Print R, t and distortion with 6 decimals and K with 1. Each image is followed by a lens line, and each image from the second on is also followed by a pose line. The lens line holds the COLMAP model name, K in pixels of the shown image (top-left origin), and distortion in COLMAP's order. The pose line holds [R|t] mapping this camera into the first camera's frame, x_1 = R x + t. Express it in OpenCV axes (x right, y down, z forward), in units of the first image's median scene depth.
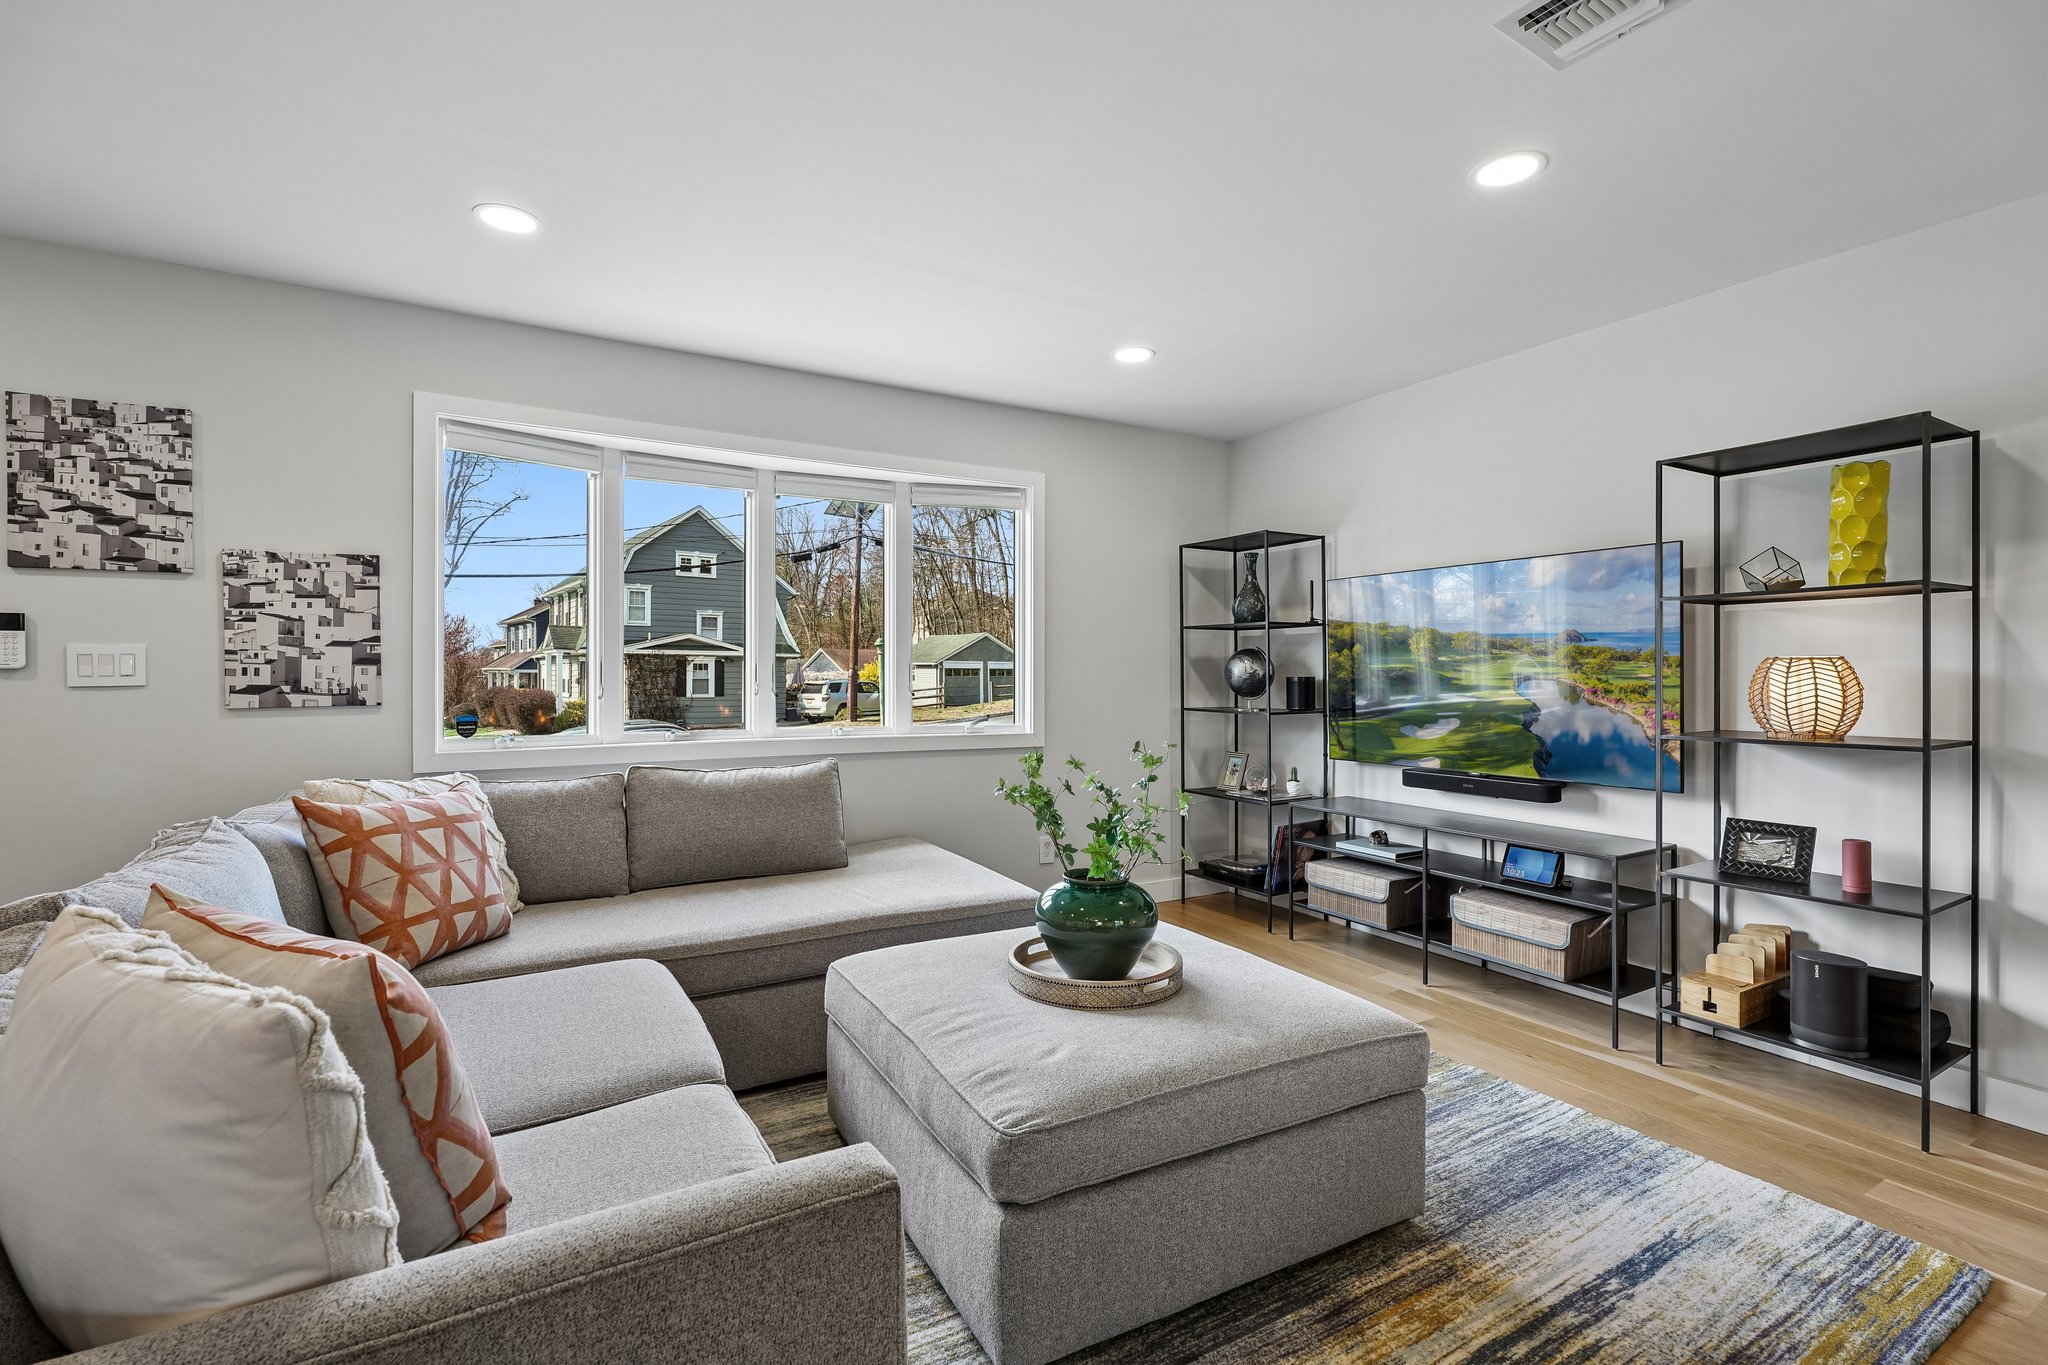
lens RADIAL K [[916.7, 0, 1021.3], [0, 916.7, 674.0], [0, 0, 1]] dist [-0.005987, 0.002621]
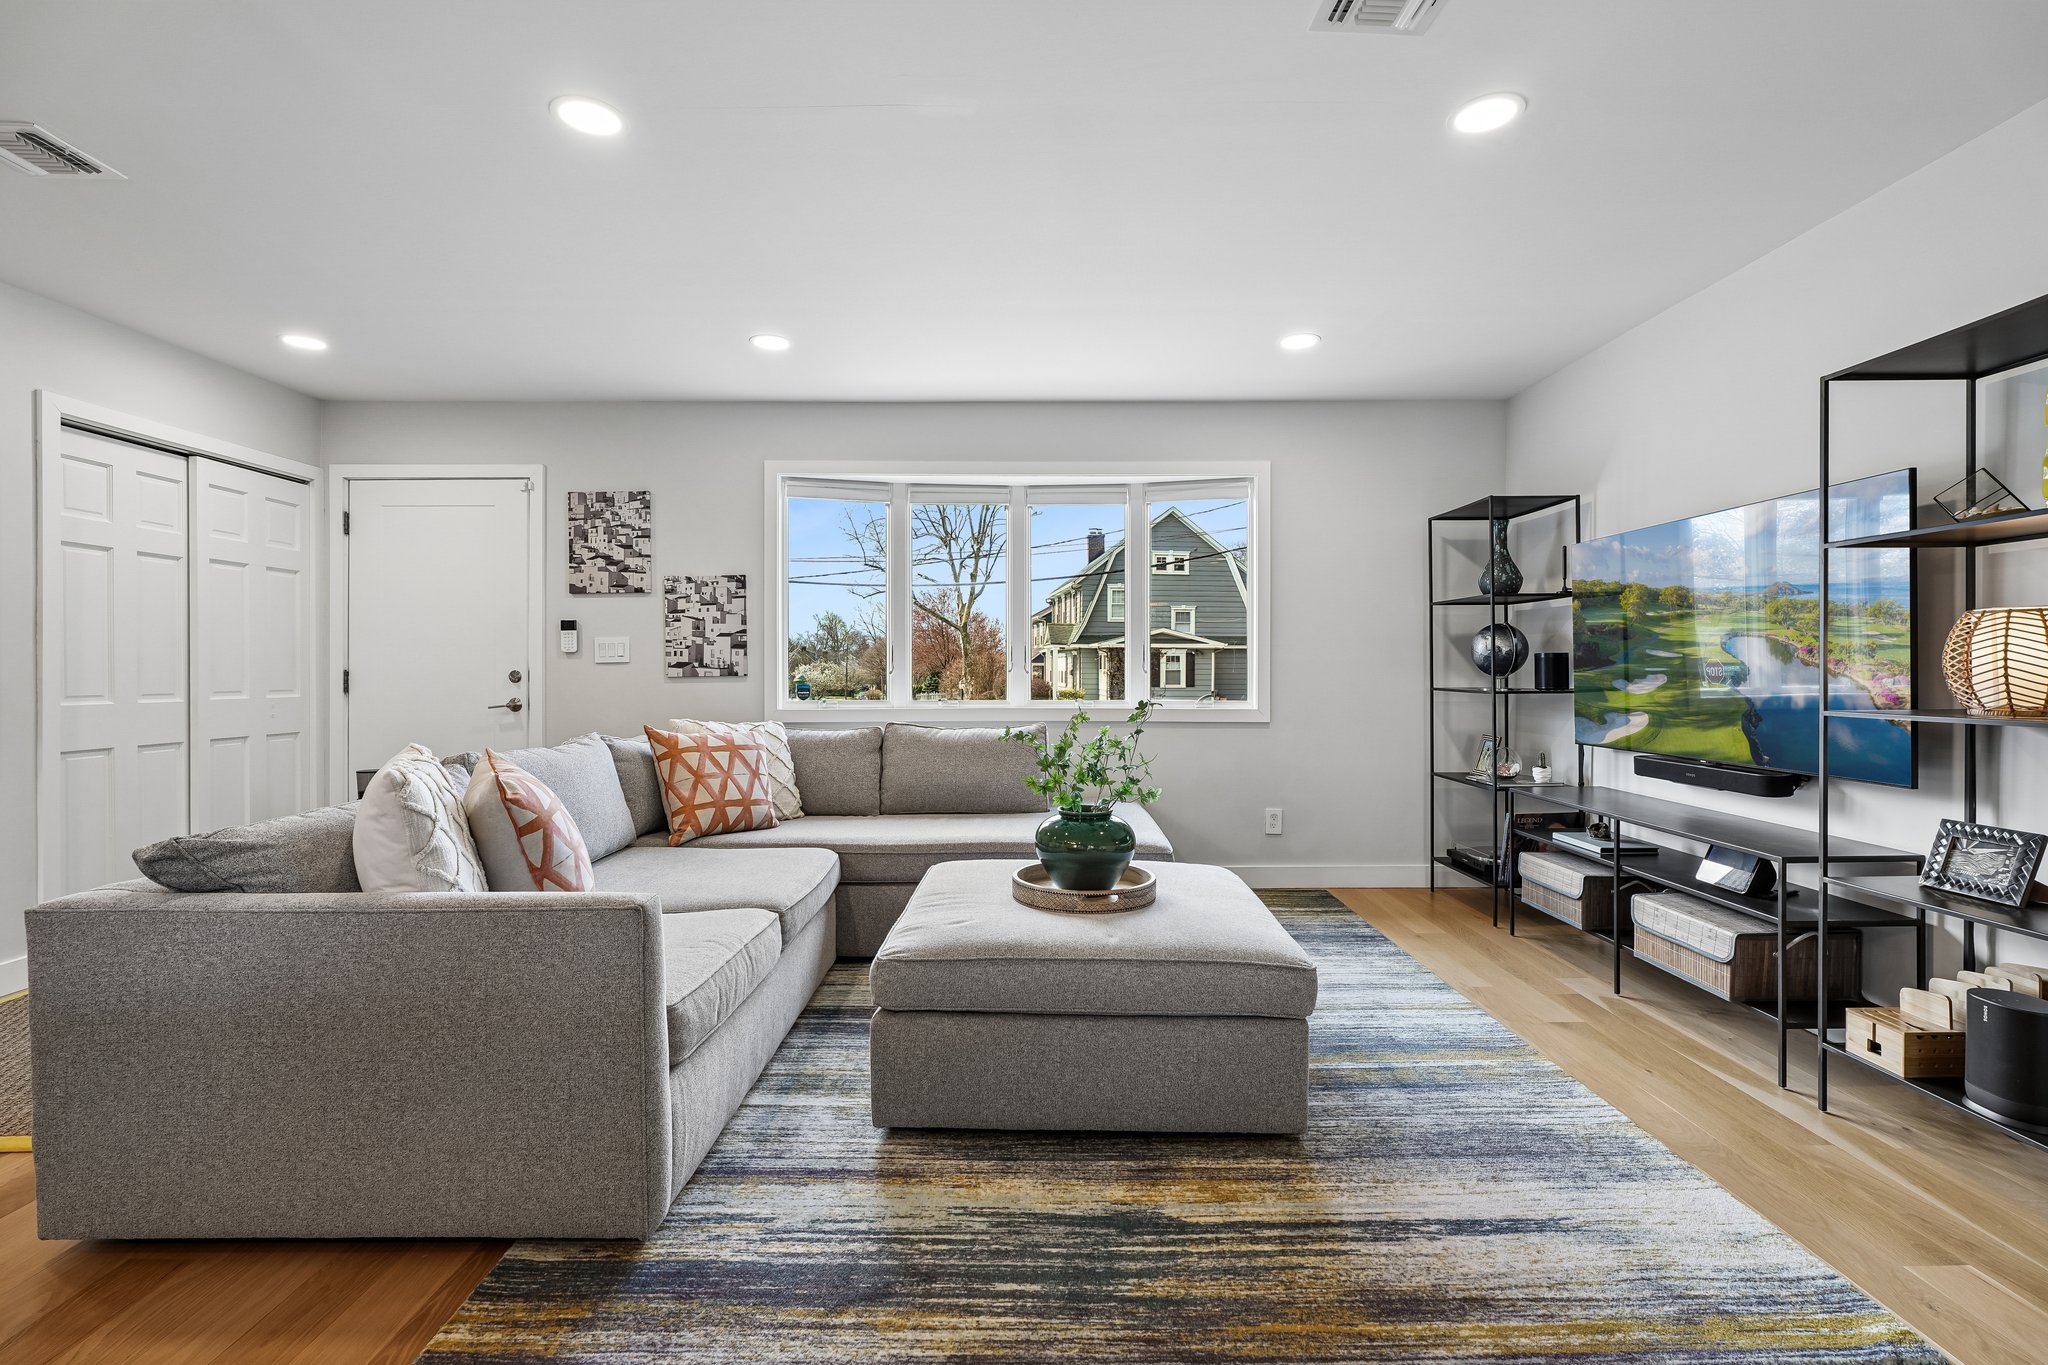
lens RADIAL K [[916.7, 0, 1025.6], [0, 916.7, 675.2], [0, 0, 1]] dist [-0.005987, 0.002621]
pose [[0.865984, 0.001117, -0.500071, 0.461679], [0.003524, 0.999959, 0.008336, 0.023565], [0.500060, -0.008981, 0.865944, -0.065002]]
